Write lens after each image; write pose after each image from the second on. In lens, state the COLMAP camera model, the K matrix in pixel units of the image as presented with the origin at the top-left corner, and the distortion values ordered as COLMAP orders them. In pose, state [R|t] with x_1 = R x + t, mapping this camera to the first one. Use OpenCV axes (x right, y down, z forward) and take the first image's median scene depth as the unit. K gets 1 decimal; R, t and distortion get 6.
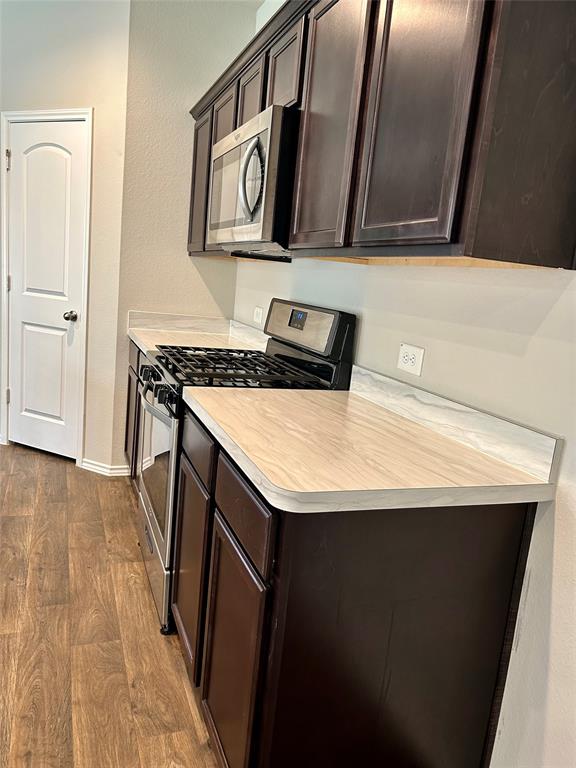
lens RADIAL K [[582.3, 0, 286.1], [0, 582.3, 385.9], [0, 0, 1]] dist [0.012005, -0.001718]
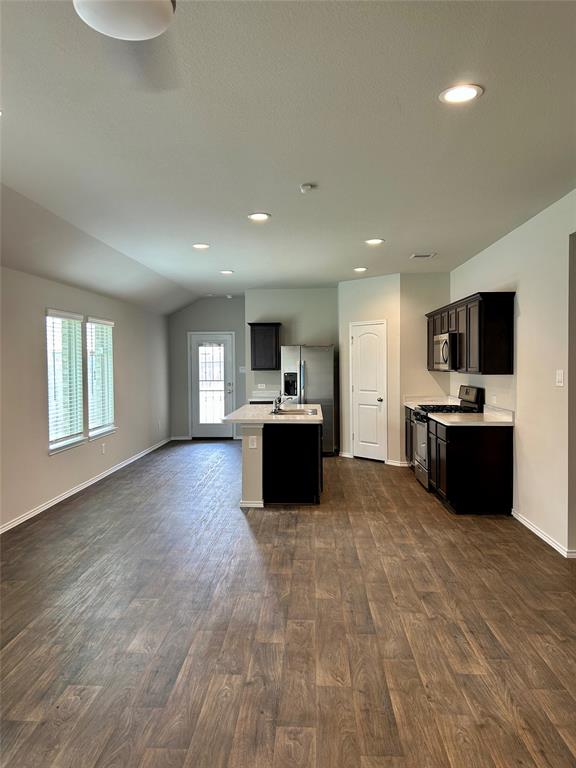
lens RADIAL K [[571.6, 0, 277.5], [0, 571.6, 384.7], [0, 0, 1]] dist [0.003343, -0.003768]
pose [[0.904994, -0.089188, -0.415970, 0.257700], [0.021119, 0.985991, -0.165458, 0.221094], [0.424899, 0.140954, 0.894199, -1.428302]]
